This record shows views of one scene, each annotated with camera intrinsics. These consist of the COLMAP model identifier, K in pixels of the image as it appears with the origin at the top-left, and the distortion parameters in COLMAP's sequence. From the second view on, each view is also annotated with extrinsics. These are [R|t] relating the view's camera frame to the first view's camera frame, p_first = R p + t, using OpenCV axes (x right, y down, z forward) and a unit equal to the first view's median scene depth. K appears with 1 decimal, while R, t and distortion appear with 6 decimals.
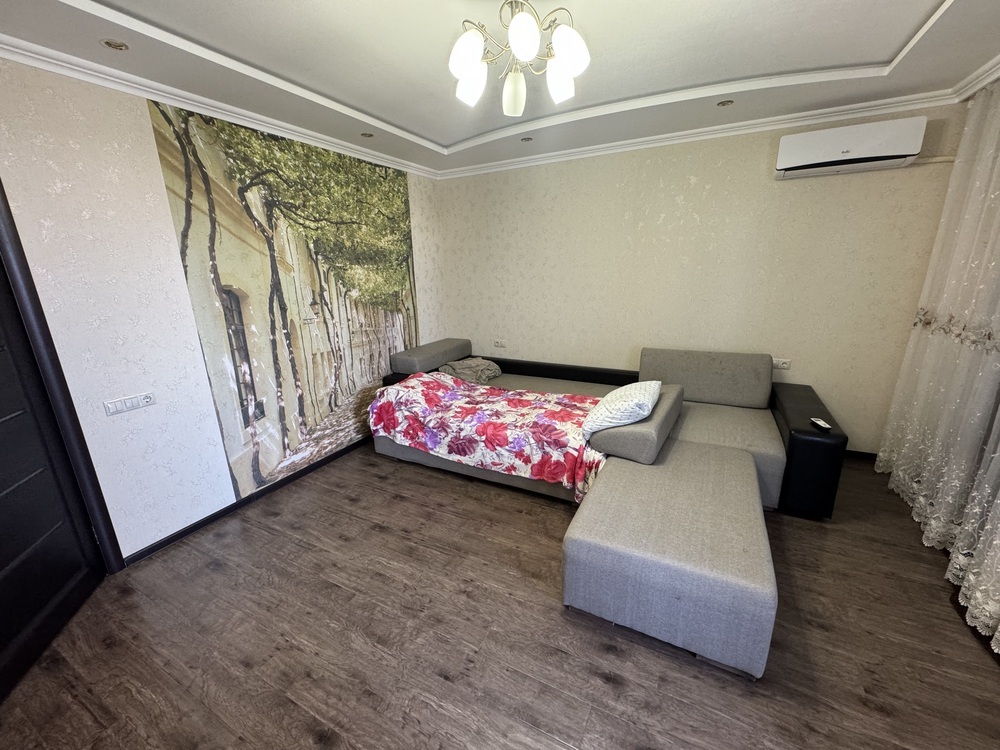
lens RADIAL K [[398.4, 0, 500.9], [0, 398.4, 375.2], [0, 0, 1]] dist [-0.002139, 0.000206]
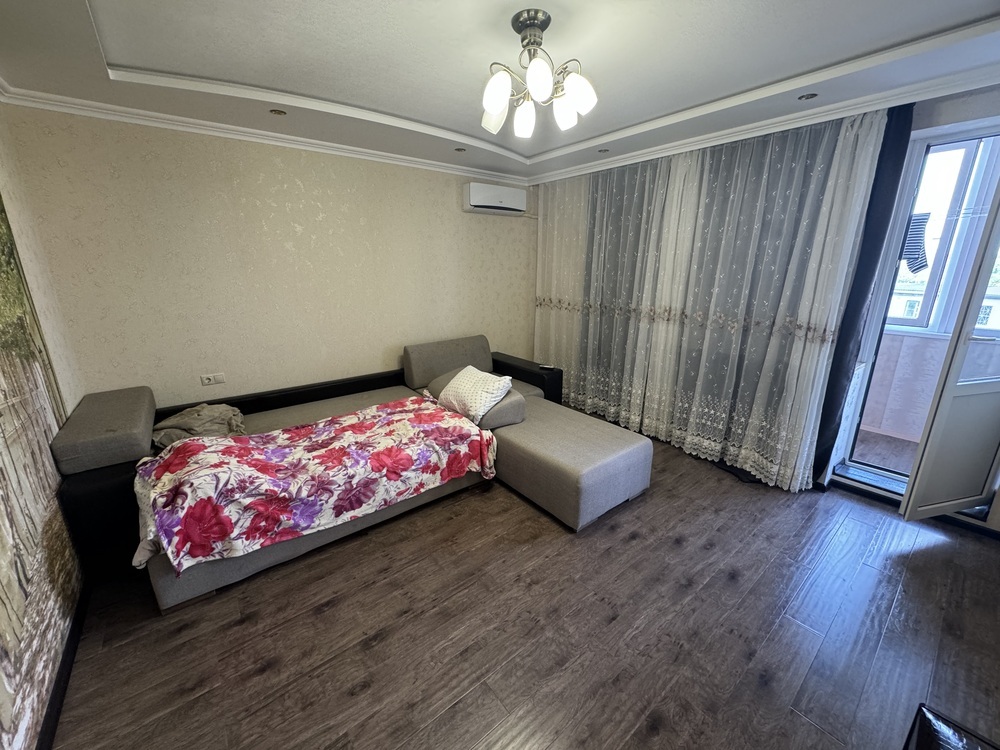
lens RADIAL K [[398.4, 0, 499.7], [0, 398.4, 374.9], [0, 0, 1]] dist [-0.002139, 0.000206]
pose [[0.404539, -0.218702, 0.887985, -0.619587], [0.231716, 0.963811, 0.131814, -0.091468], [-0.884678, 0.152436, 0.440577, 0.355215]]
